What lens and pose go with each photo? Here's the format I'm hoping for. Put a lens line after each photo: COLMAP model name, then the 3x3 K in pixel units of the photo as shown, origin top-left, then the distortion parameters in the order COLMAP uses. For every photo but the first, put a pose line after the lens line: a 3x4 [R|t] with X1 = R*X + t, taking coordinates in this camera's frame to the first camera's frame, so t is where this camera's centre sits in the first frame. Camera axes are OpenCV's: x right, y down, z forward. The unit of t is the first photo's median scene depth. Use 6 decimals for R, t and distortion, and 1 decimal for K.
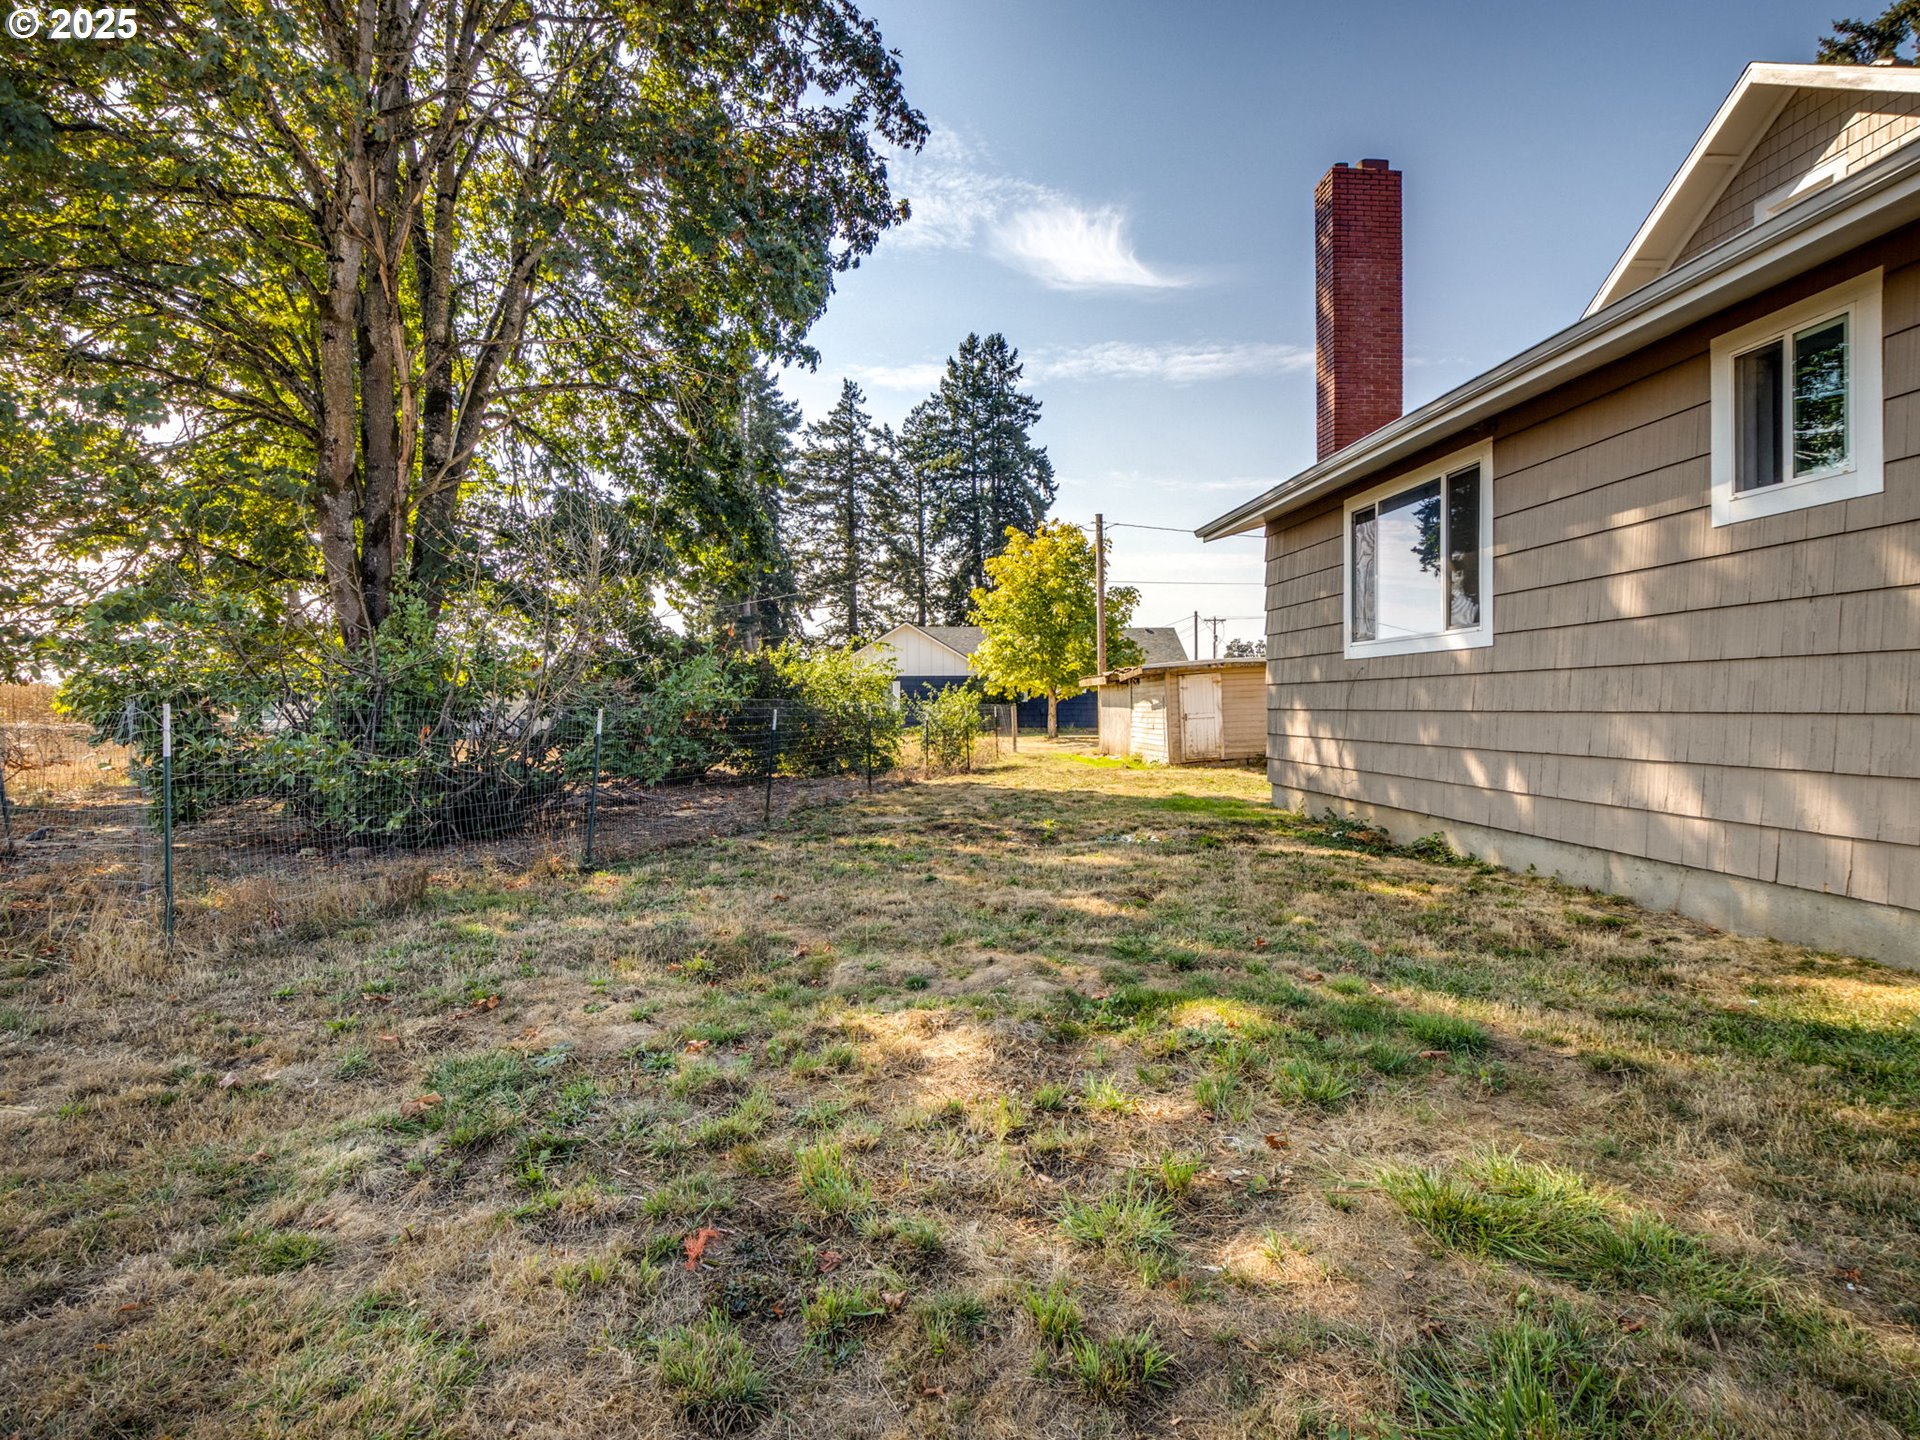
lens RADIAL K [[1008.0, 0, 959.6], [0, 1008.0, 706.8], [0, 0, 1]] dist [0.004461, -0.002182]
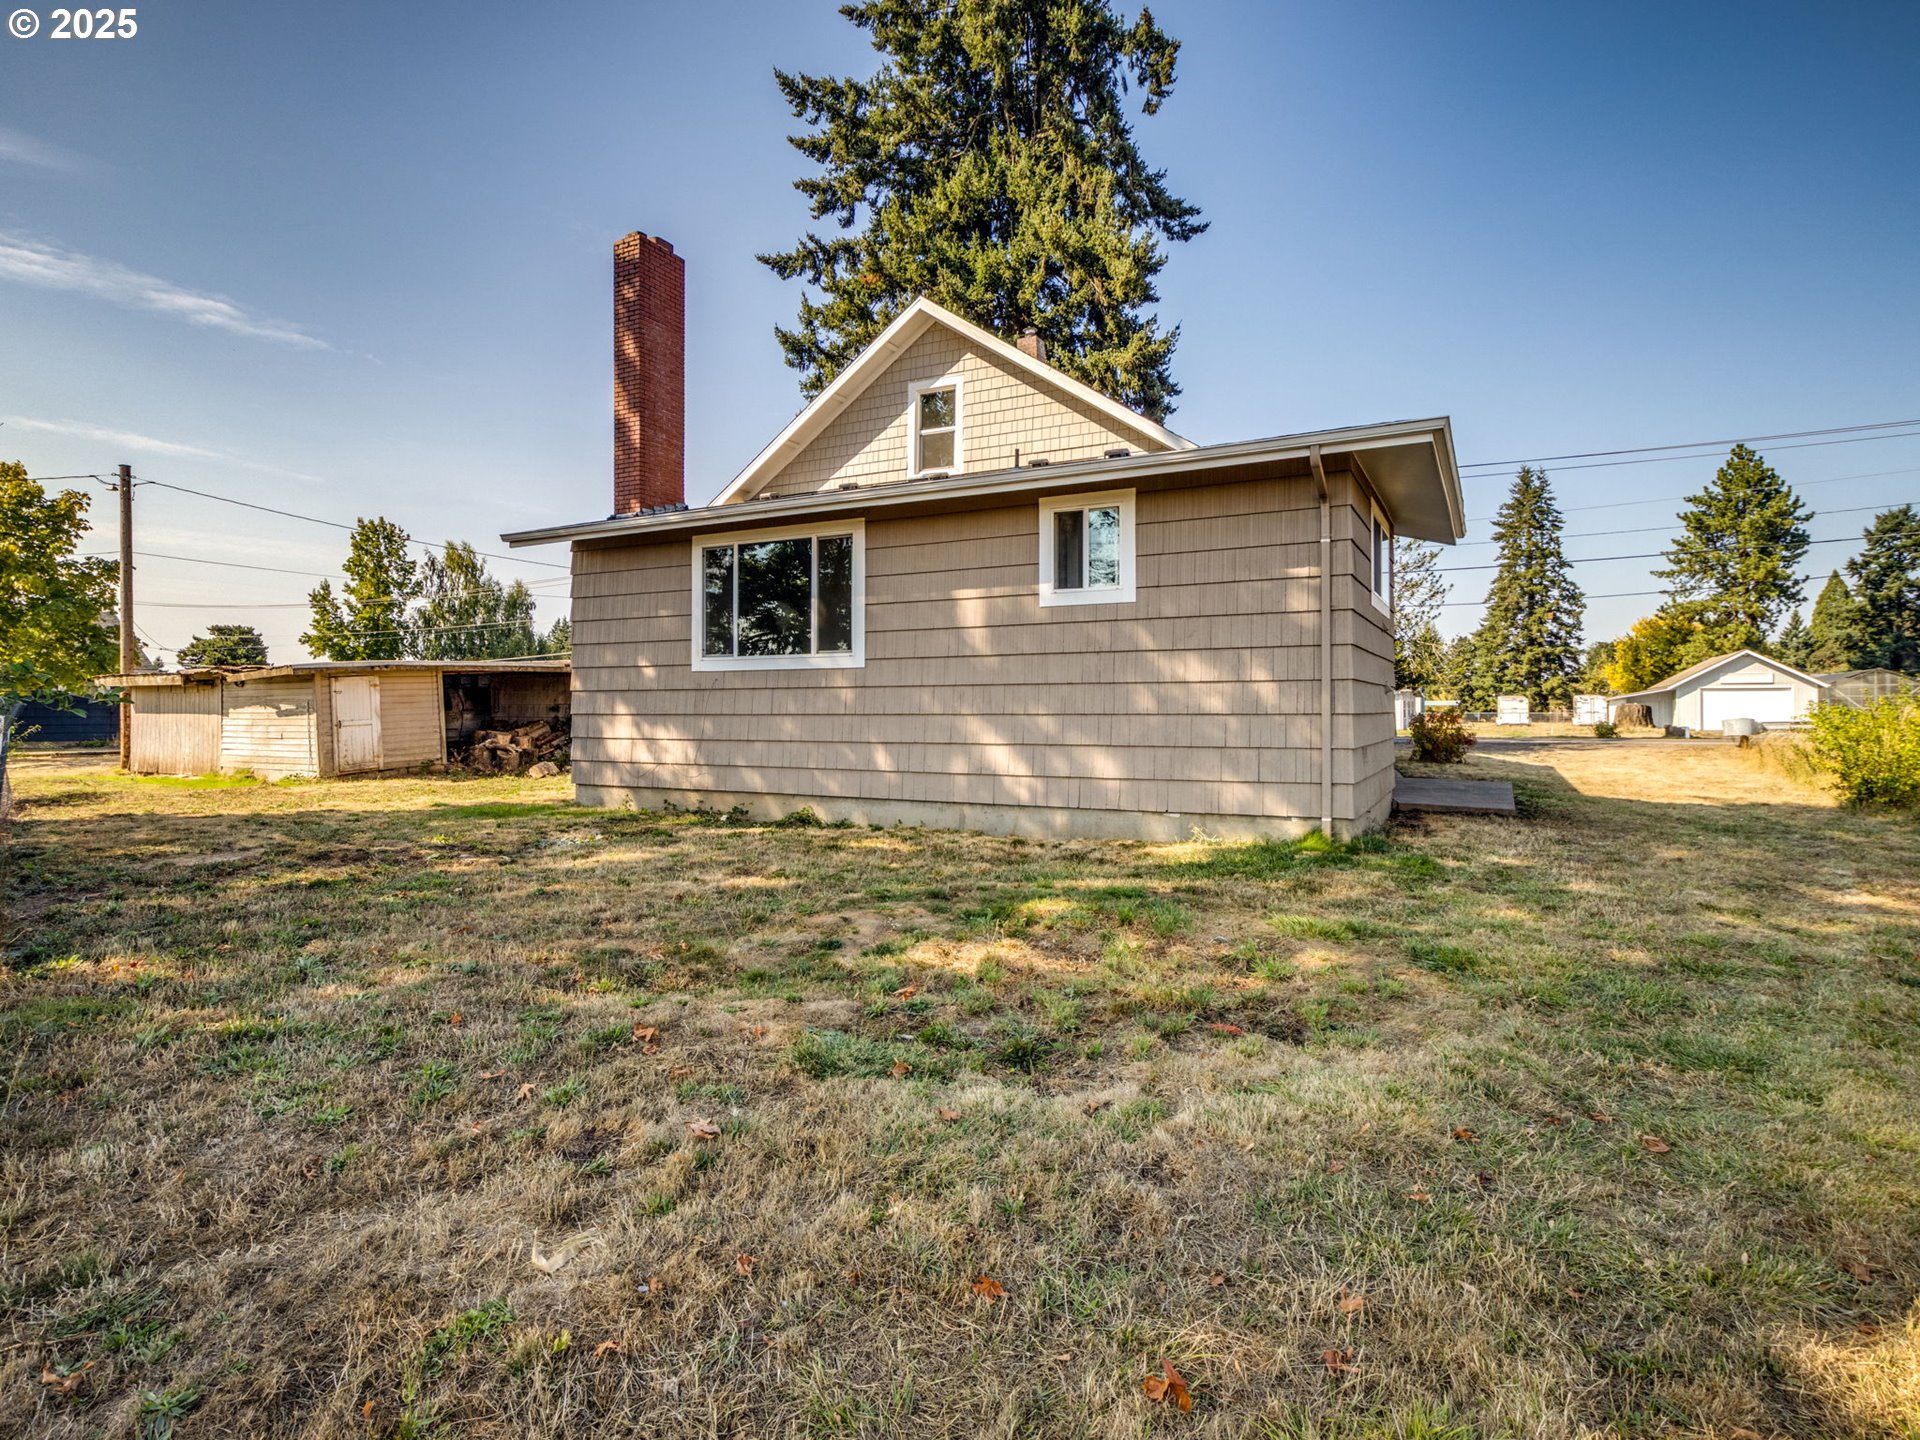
lens RADIAL K [[1008.0, 0, 959.6], [0, 1008.0, 706.8], [0, 0, 1]] dist [0.004461, -0.002182]
pose [[0.539096, 0.002314, 0.842241, -0.497634], [0.002821, 0.999986, -0.004552, 0.000934], [-0.842239, 0.004830, 0.539082, 0.117914]]
